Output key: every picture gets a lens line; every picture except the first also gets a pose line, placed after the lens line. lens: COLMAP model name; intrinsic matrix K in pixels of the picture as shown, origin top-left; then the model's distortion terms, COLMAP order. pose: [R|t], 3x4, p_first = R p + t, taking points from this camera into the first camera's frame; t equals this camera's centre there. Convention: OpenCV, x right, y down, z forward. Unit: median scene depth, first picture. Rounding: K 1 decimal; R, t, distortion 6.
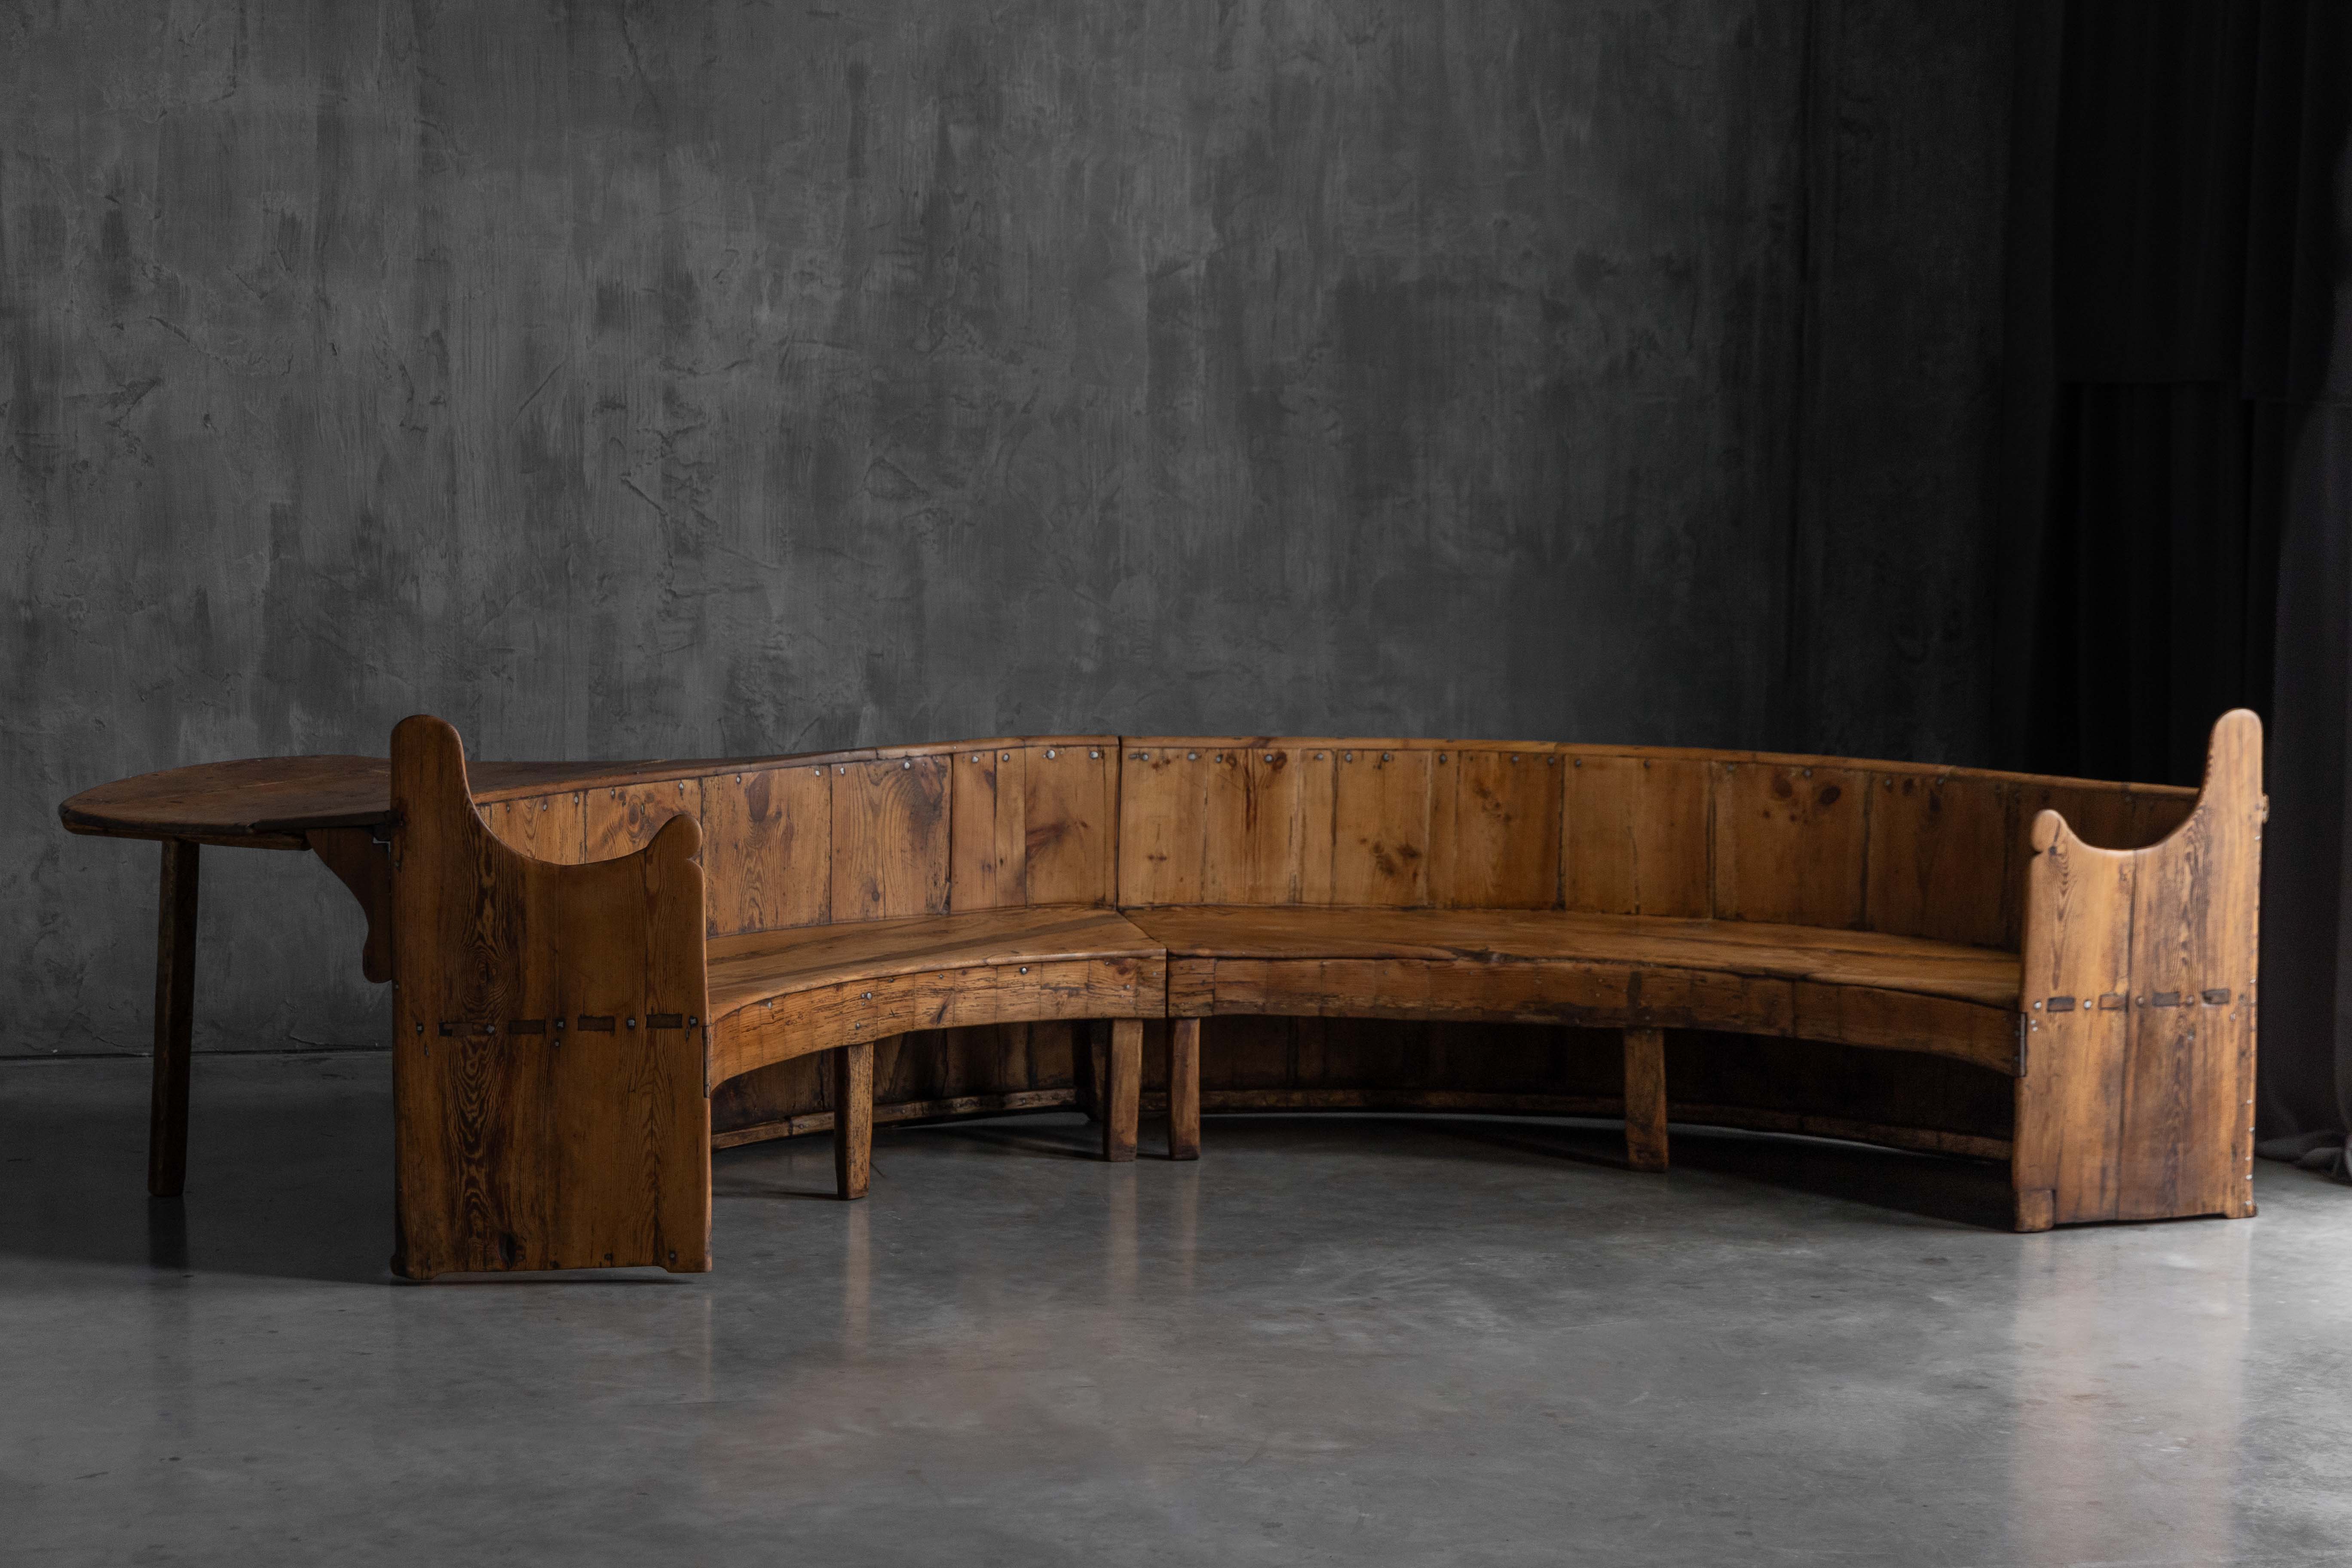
lens RADIAL K [[4436.3, 0, 1198.8], [0, 4436.3, 793.8], [0, 0, 1]] dist [0.029600, 0.000000]
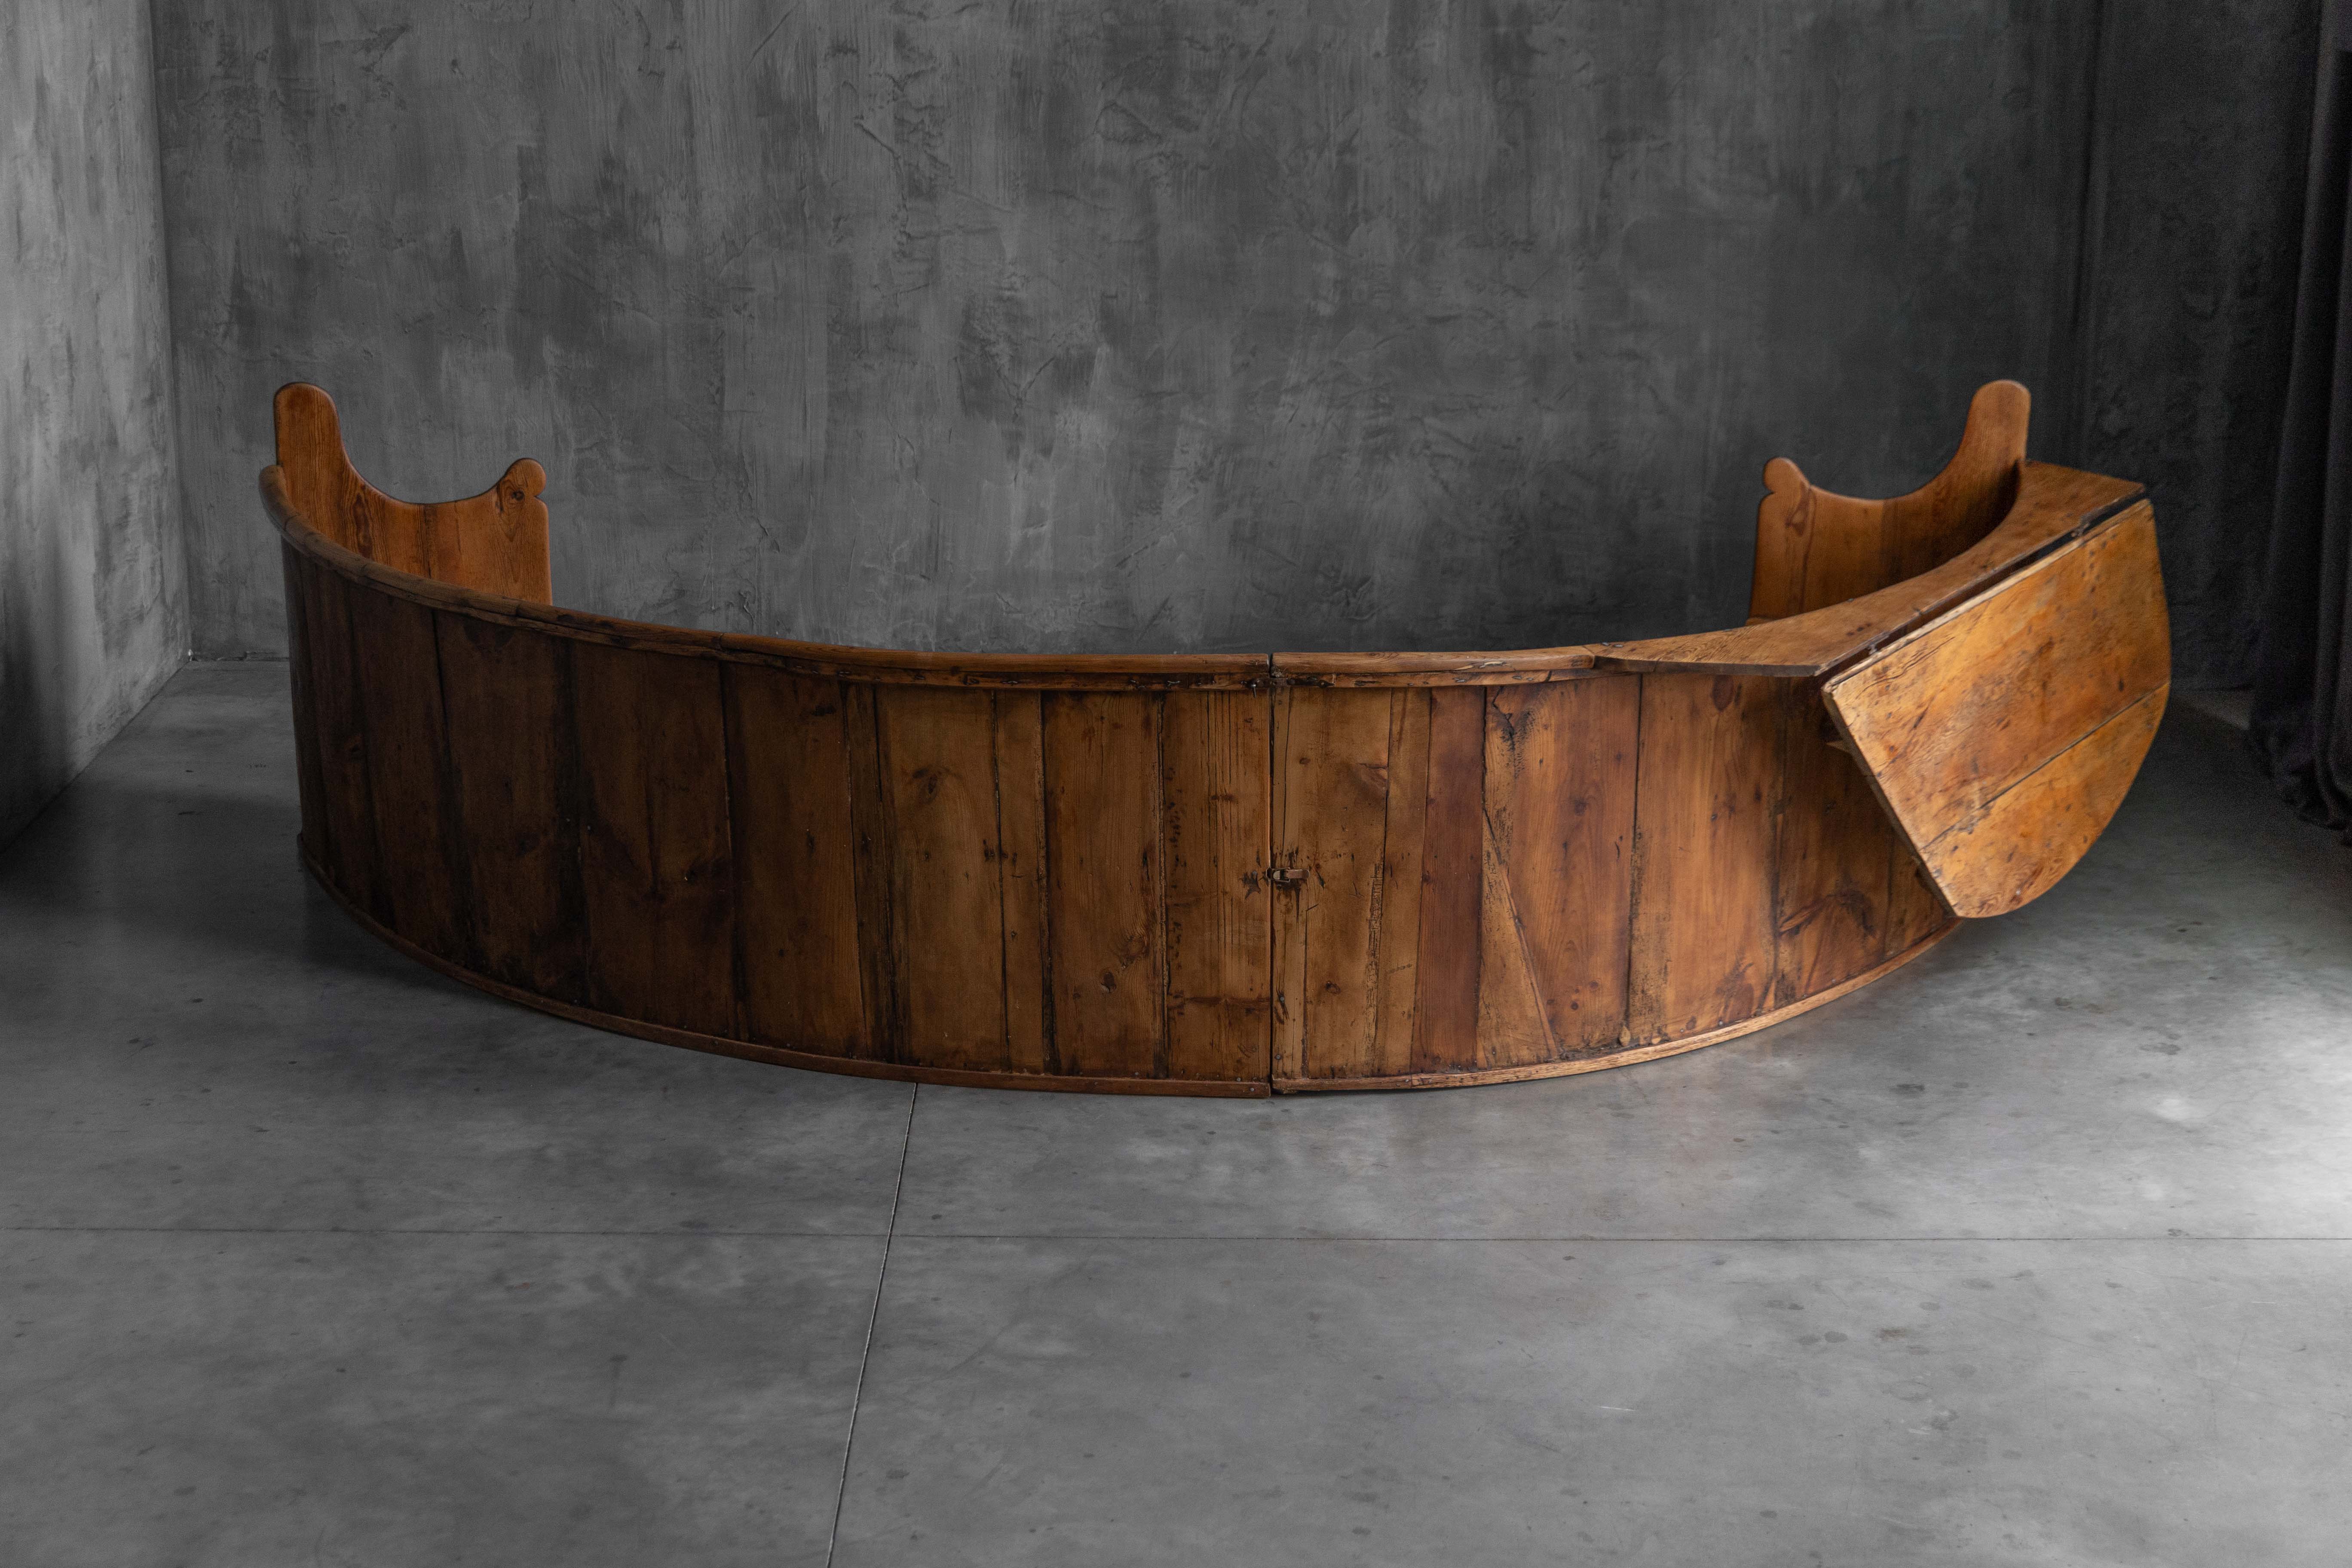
lens RADIAL K [[4074.8, 0, 1194.9], [0, 4074.8, 779.3], [0, 0, 1]] dist [0.036778, 0.000000]
pose [[0.968821, 0.062956, -0.239630, 0.192379], [-0.017251, 0.981972, 0.188239, -0.107956], [0.247161, -0.178236, 0.952441, 0.109666]]
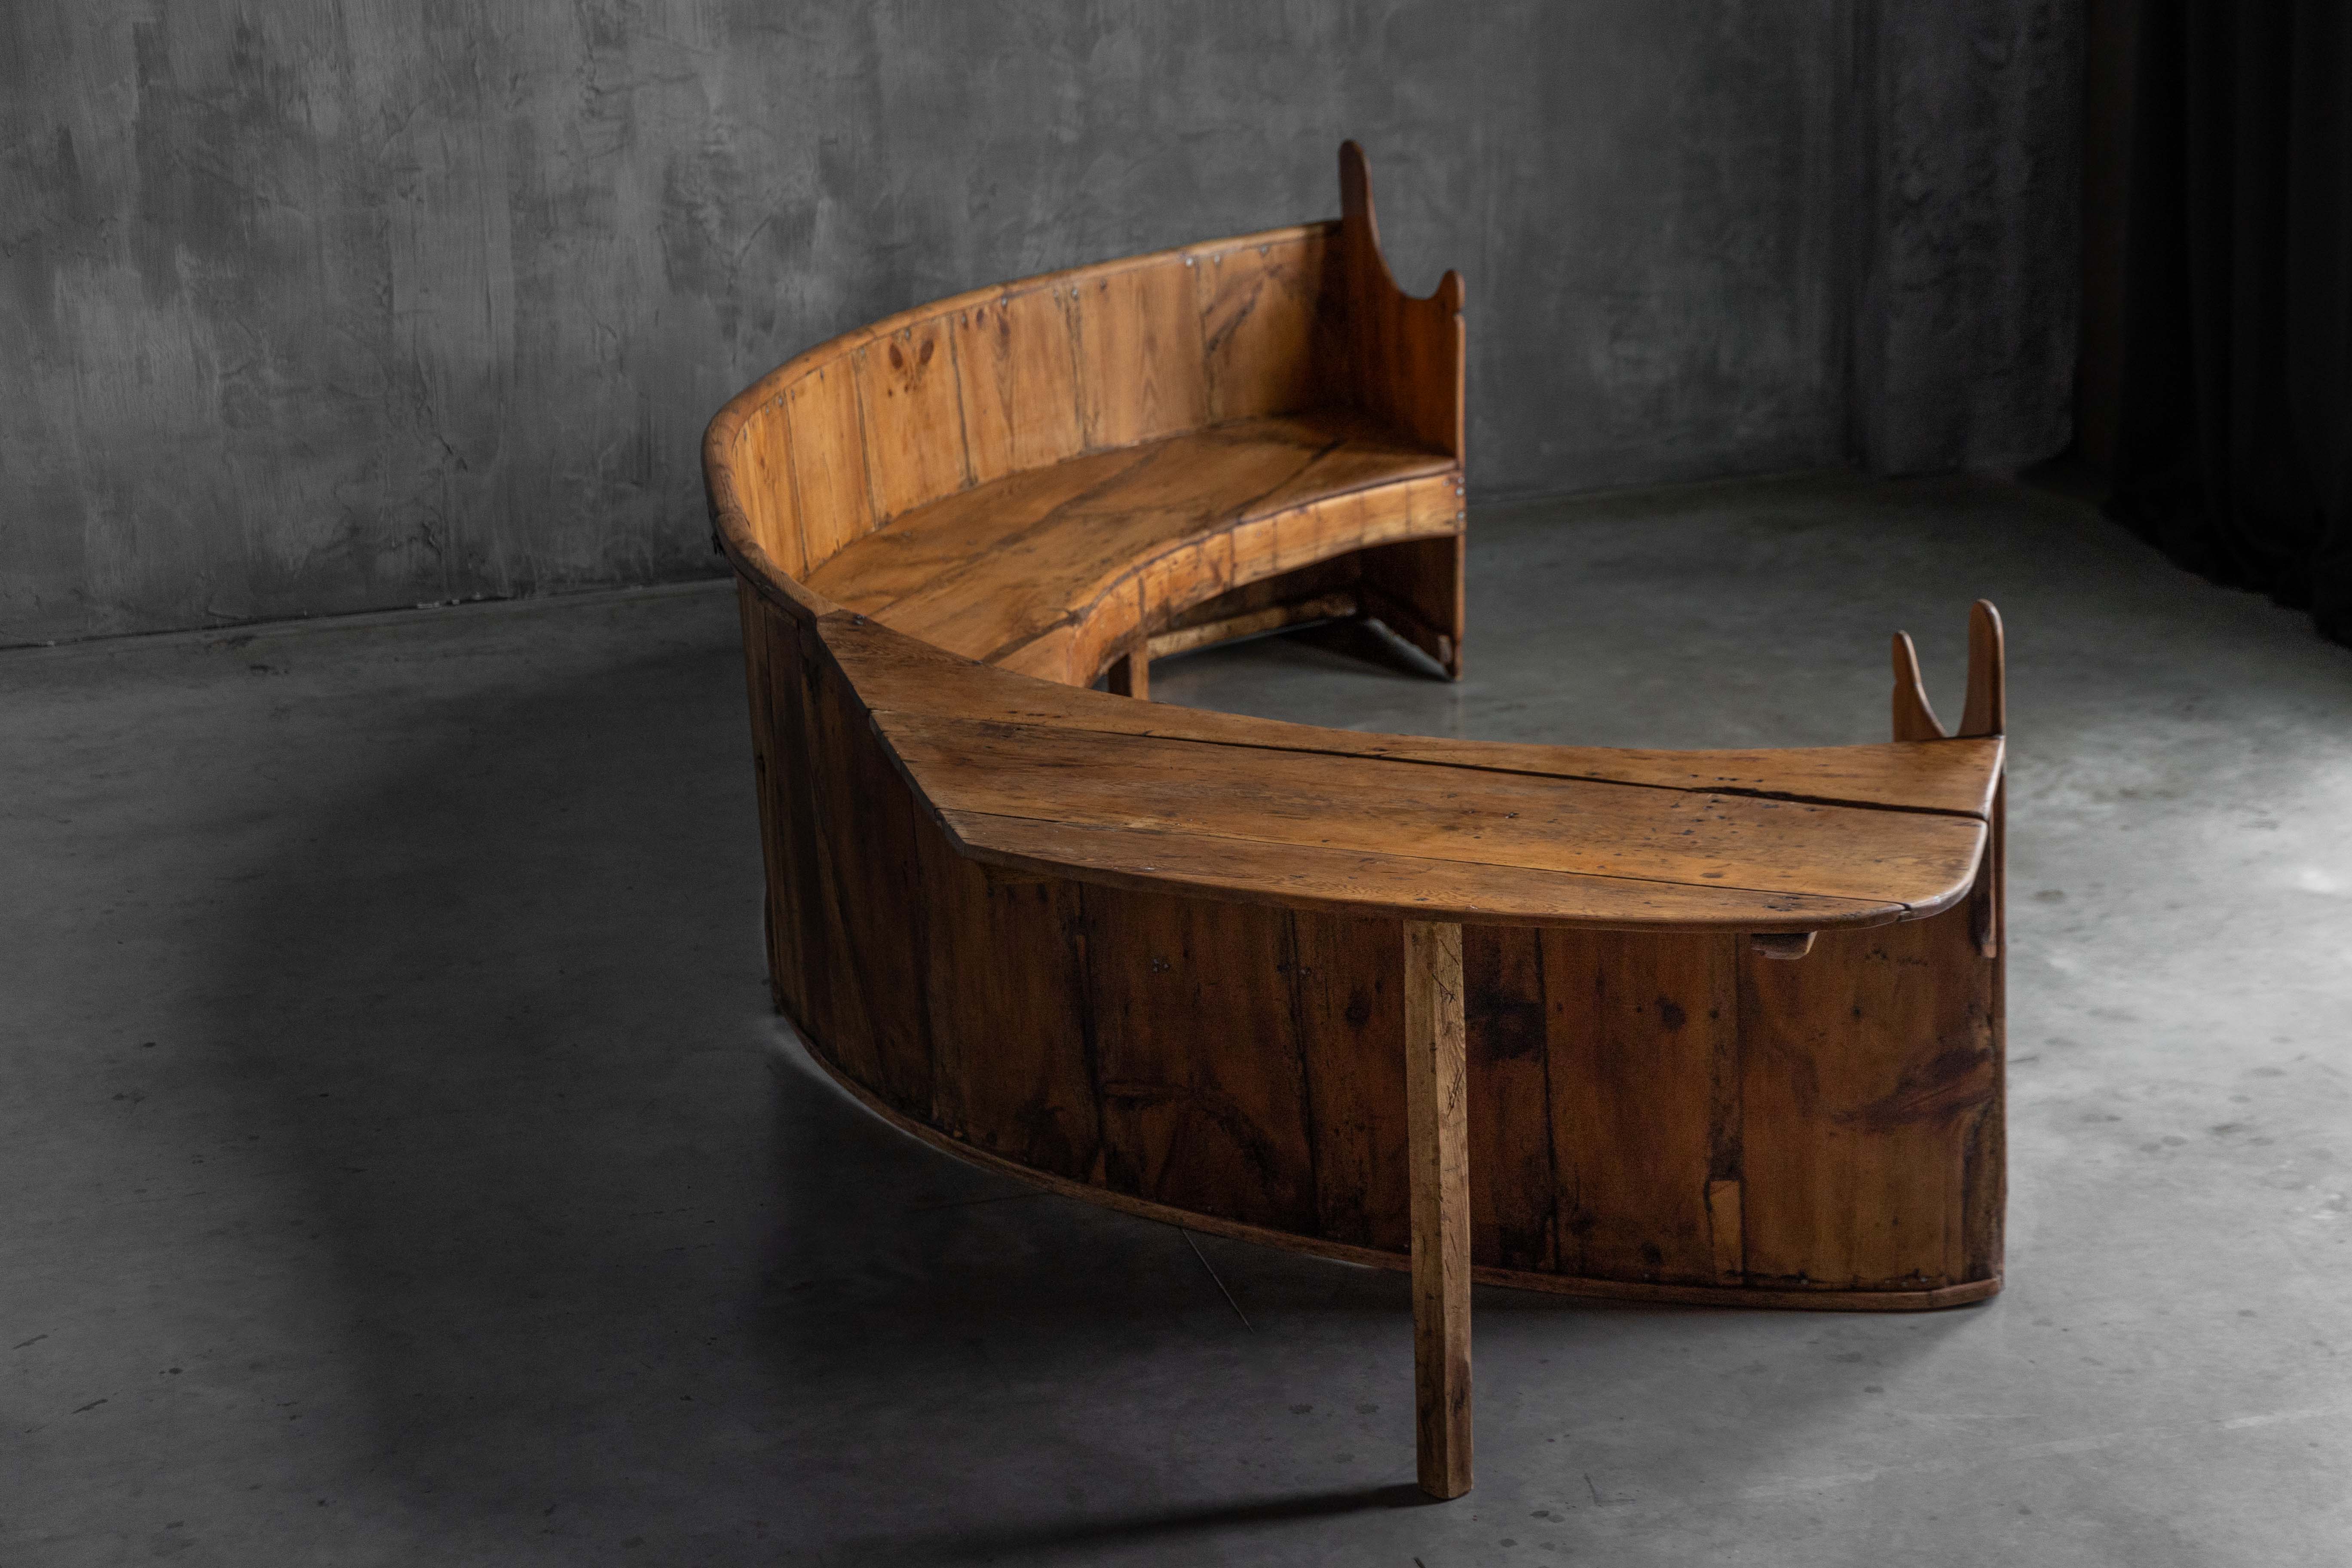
lens RADIAL K [[4908.0, 0, 1215.0], [0, 4908.0, 806.0], [0, 0, 1]] dist [0.011010, 0.000000]
pose [[0.998744, -0.049389, 0.008471, -0.011797], [0.046444, 0.975829, 0.213542, -0.117787], [-0.018812, -0.212880, 0.976897, 0.015818]]
